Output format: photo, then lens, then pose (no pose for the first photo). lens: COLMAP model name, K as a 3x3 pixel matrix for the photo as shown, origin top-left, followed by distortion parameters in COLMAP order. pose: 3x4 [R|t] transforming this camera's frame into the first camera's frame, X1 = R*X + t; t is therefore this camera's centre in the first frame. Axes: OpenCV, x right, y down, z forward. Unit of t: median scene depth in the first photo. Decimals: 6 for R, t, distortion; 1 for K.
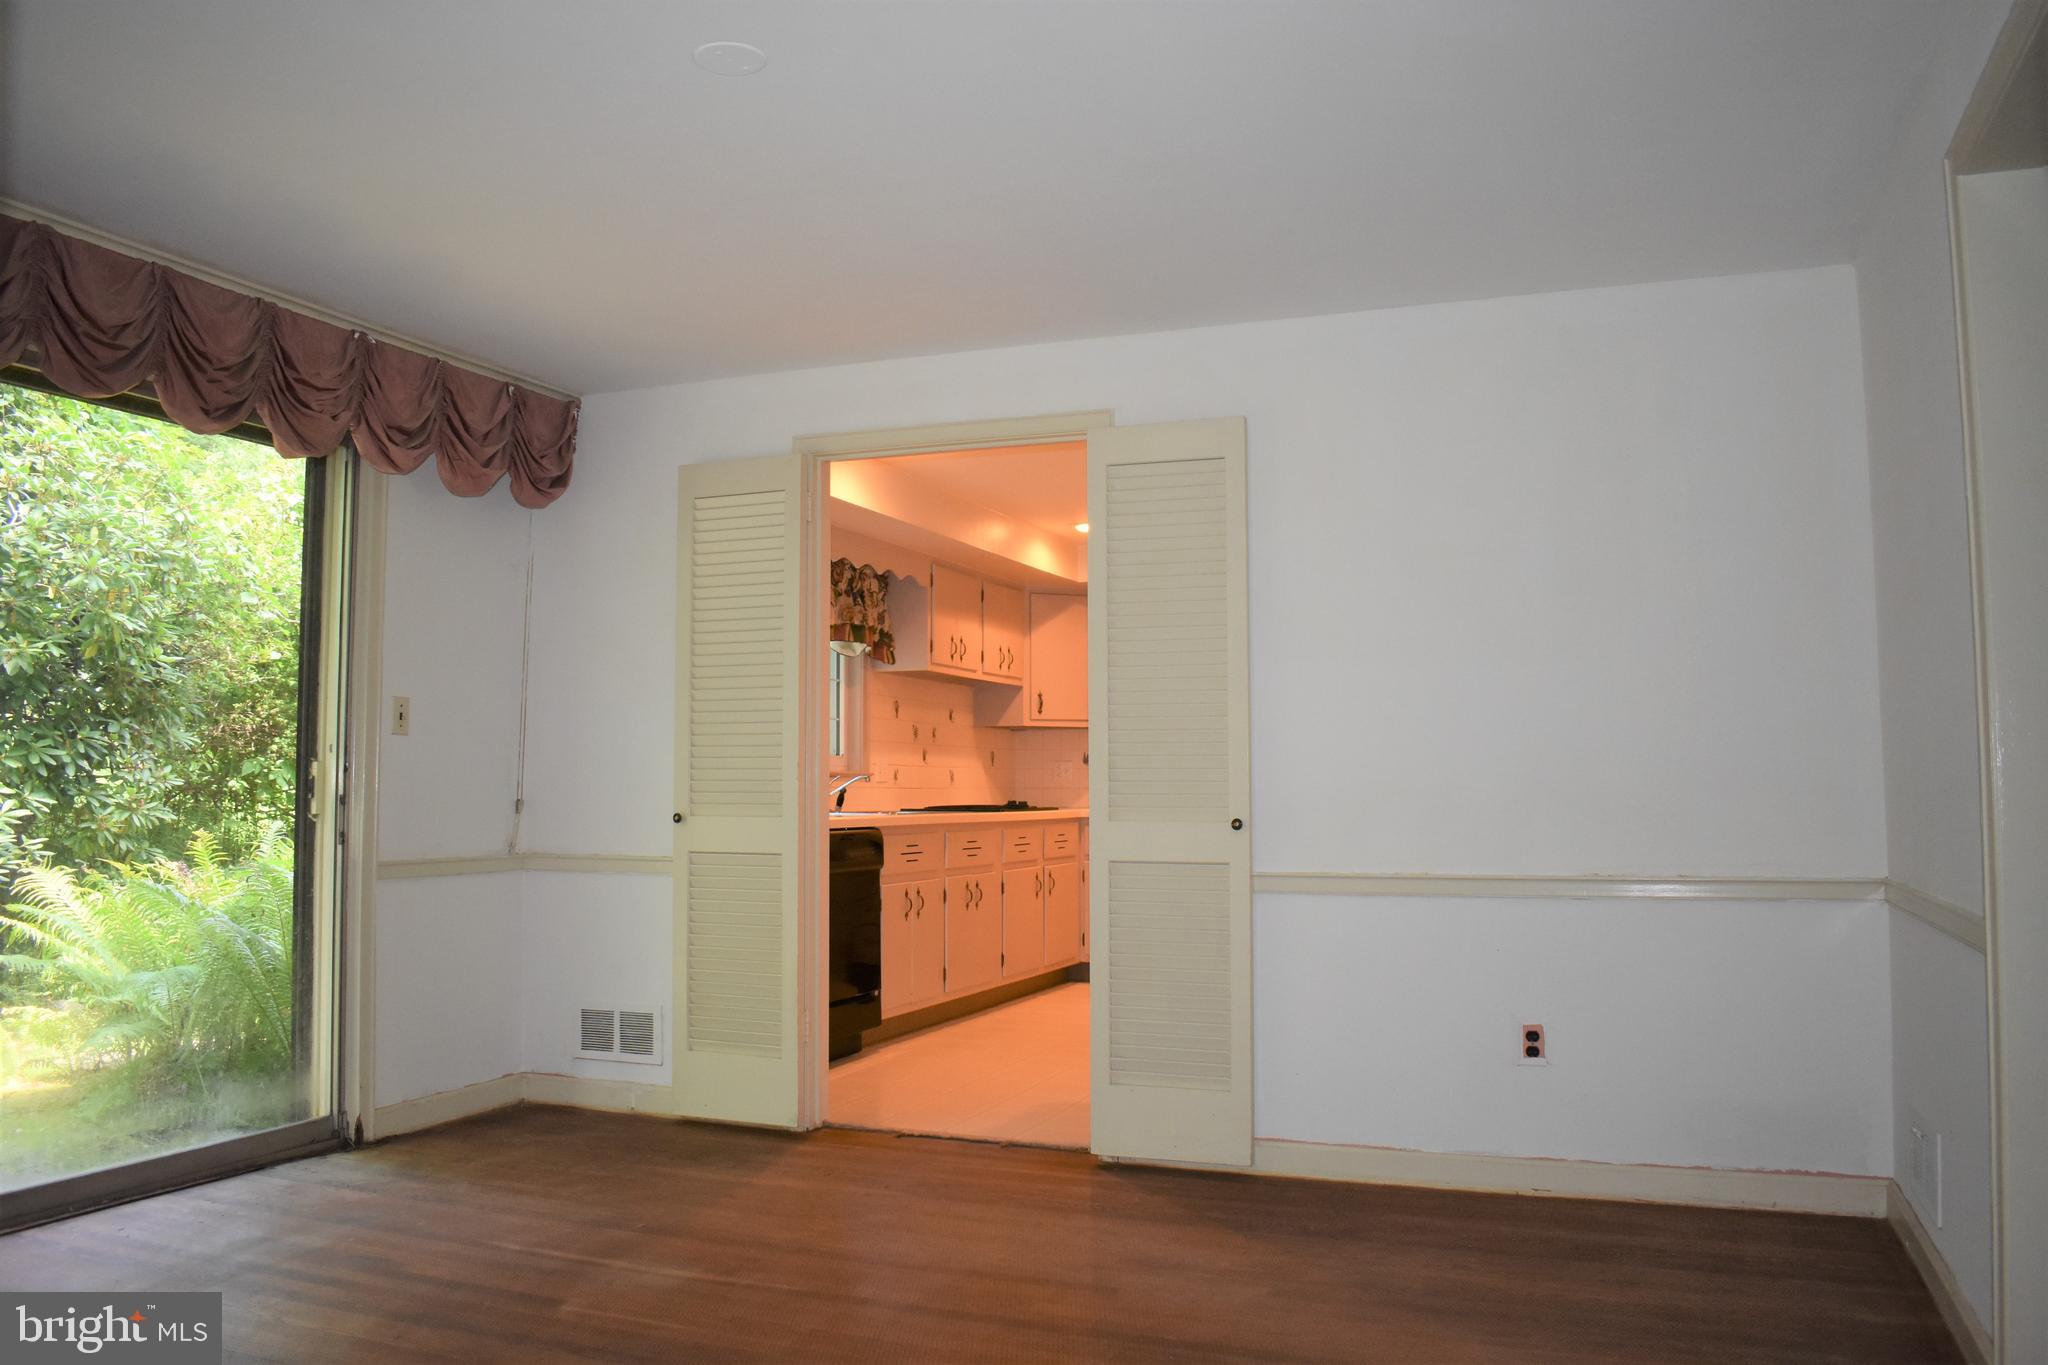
lens RADIAL K [[1612.2, 0, 1027.4], [0, 1612.2, 674.1], [0, 0, 1]] dist [-0.075073, -0.004463]
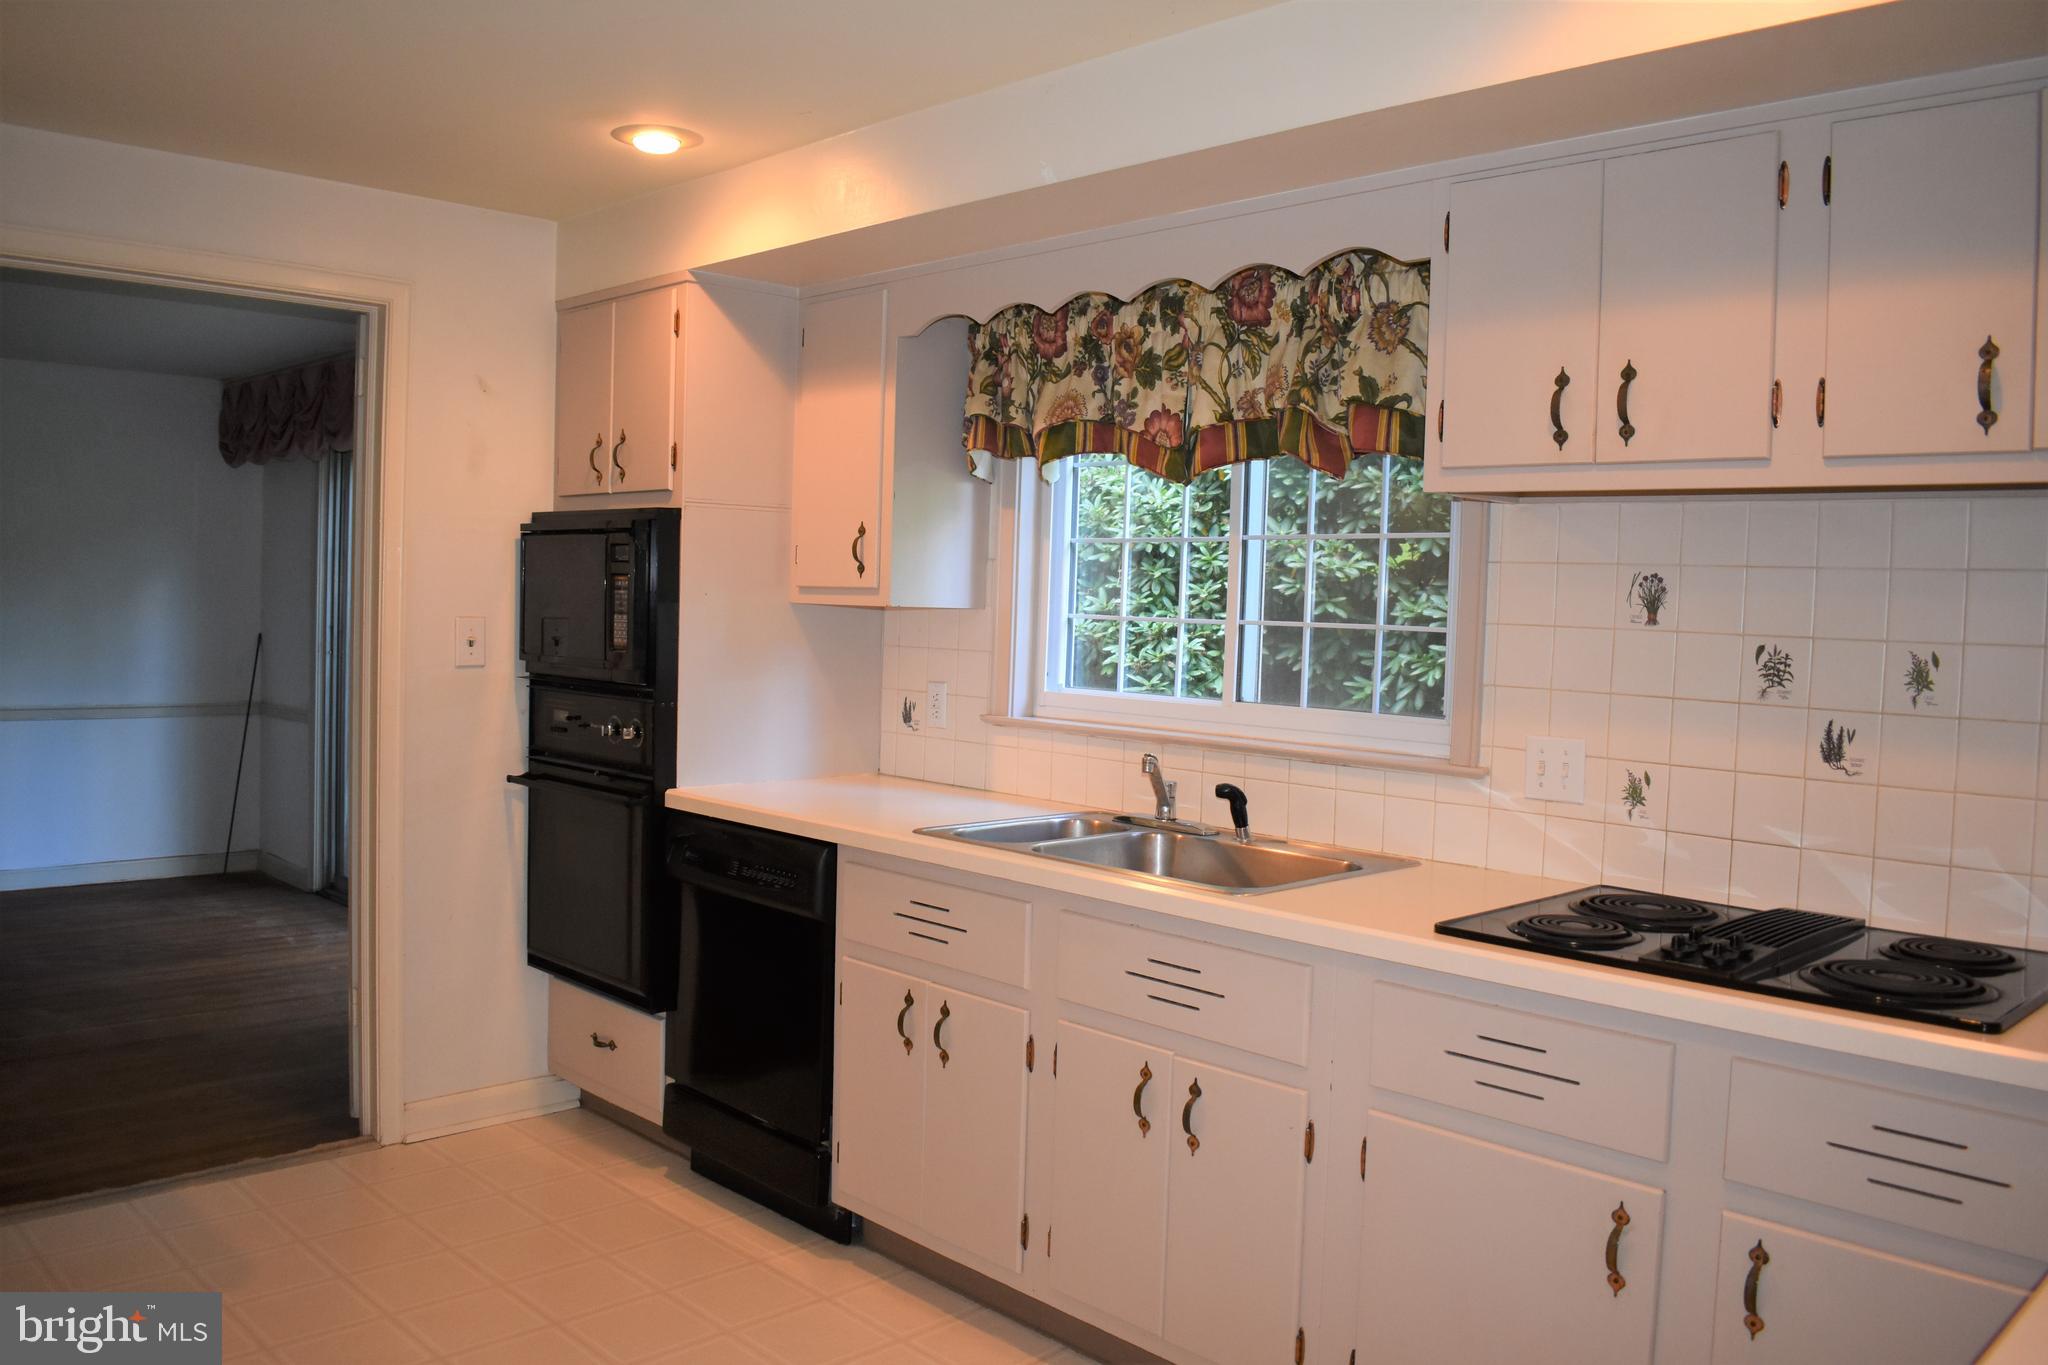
lens RADIAL K [[1612.2, 0, 1027.4], [0, 1612.2, 674.1], [0, 0, 1]] dist [-0.075073, -0.004463]
pose [[-0.395258, 0.035193, -0.917896, 0.292395], [0.037647, 0.999047, 0.022093, 0.025765], [0.917798, -0.025824, -0.396206, 1.037668]]
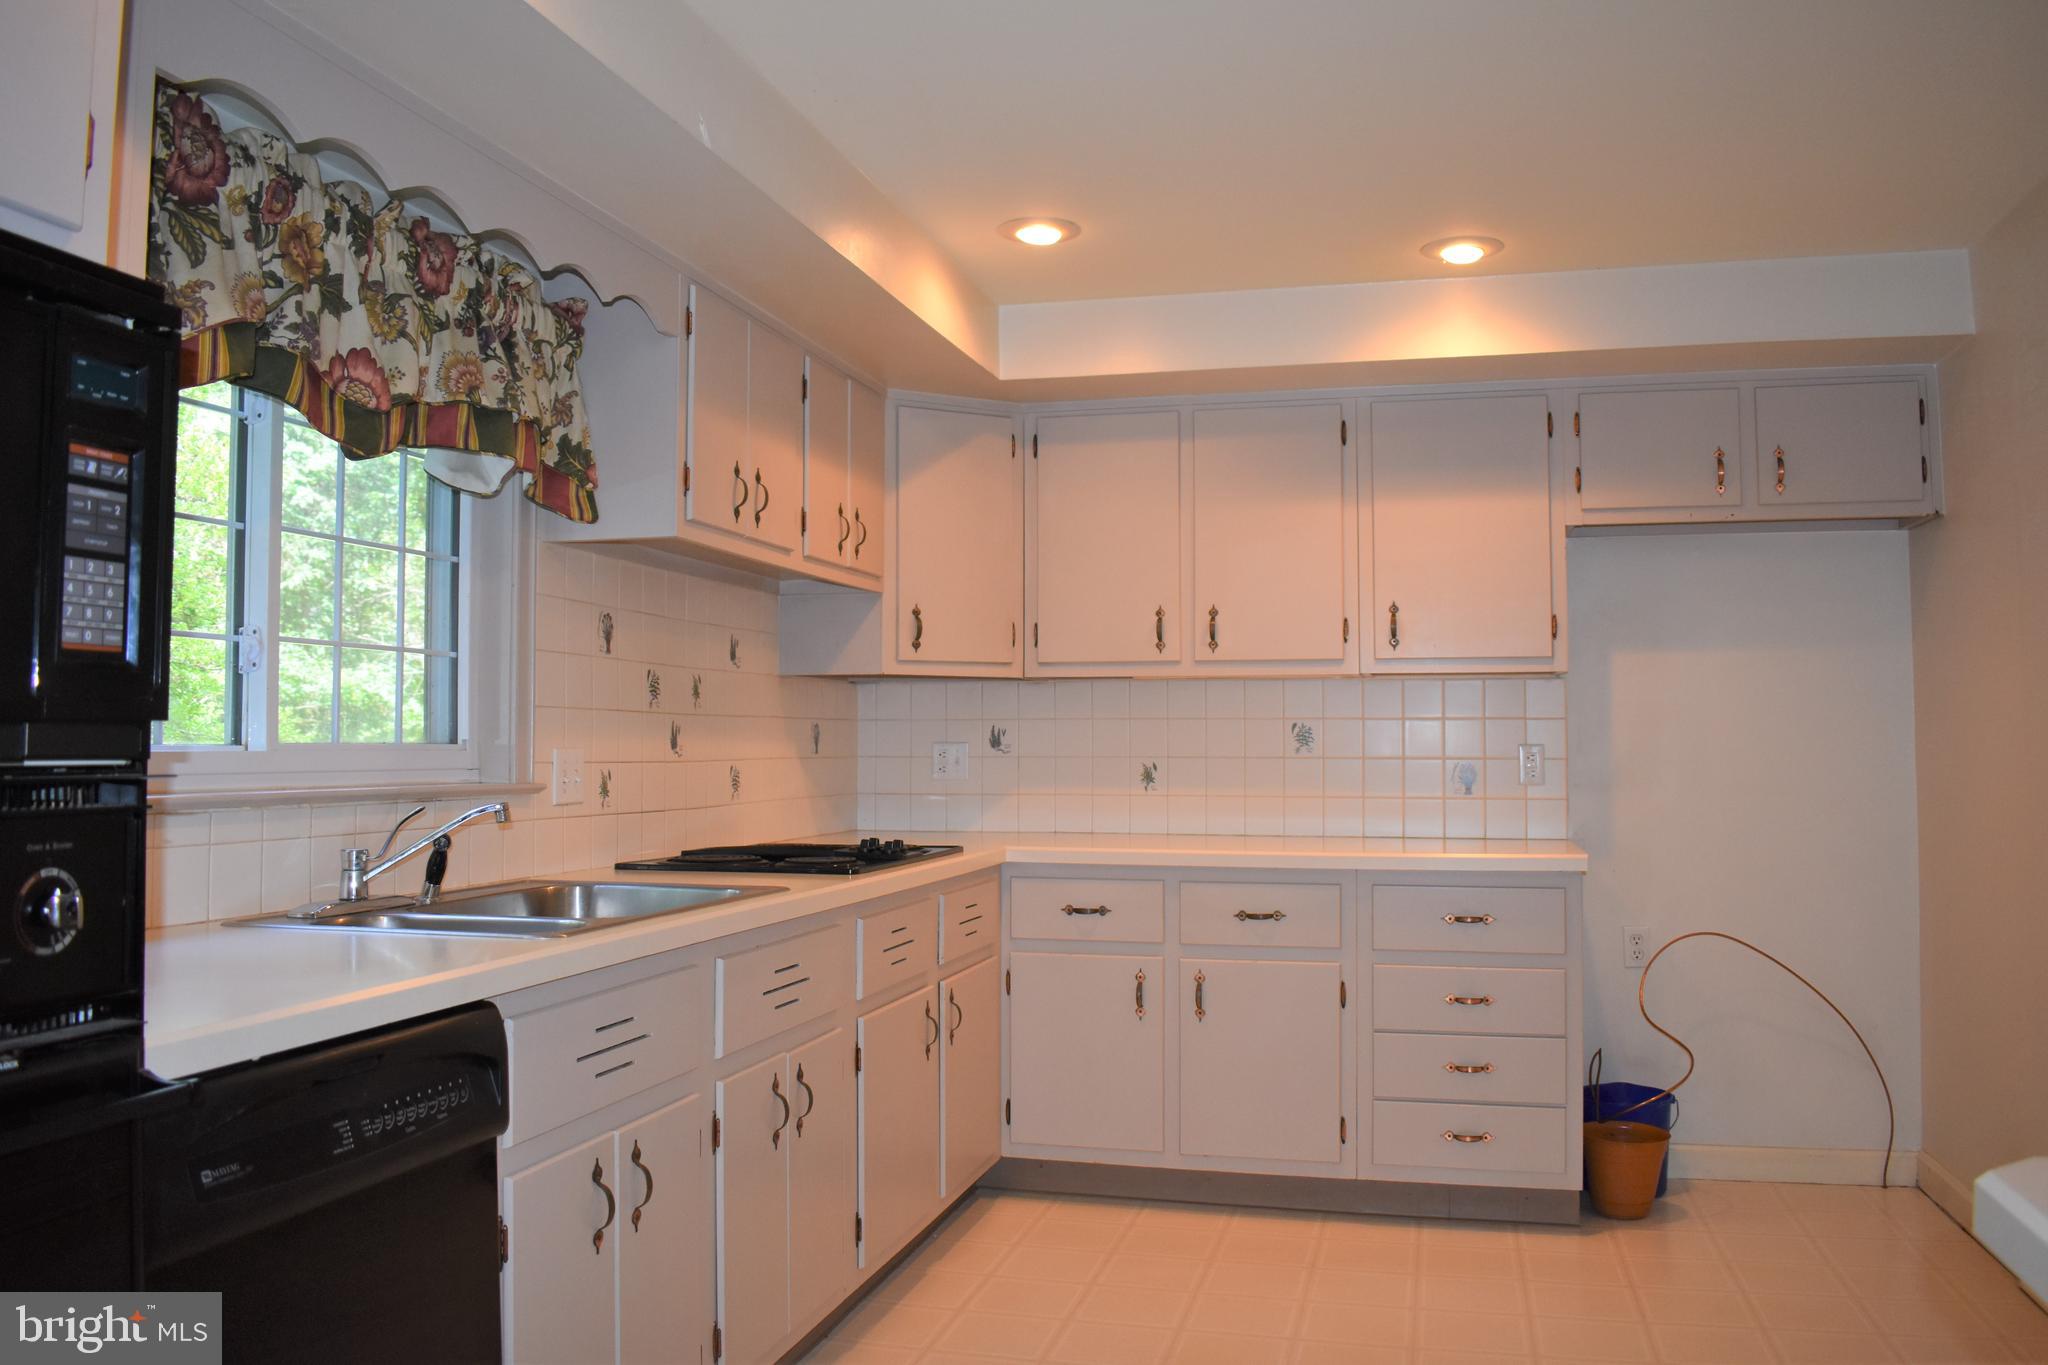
lens RADIAL K [[1612.2, 0, 1027.4], [0, 1612.2, 674.1], [0, 0, 1]] dist [-0.075073, -0.004463]
pose [[0.991339, 0.004025, 0.131264, -0.026019], [-0.007667, 0.999599, 0.027250, 0.020621], [-0.131102, -0.028021, 0.990973, 0.568323]]
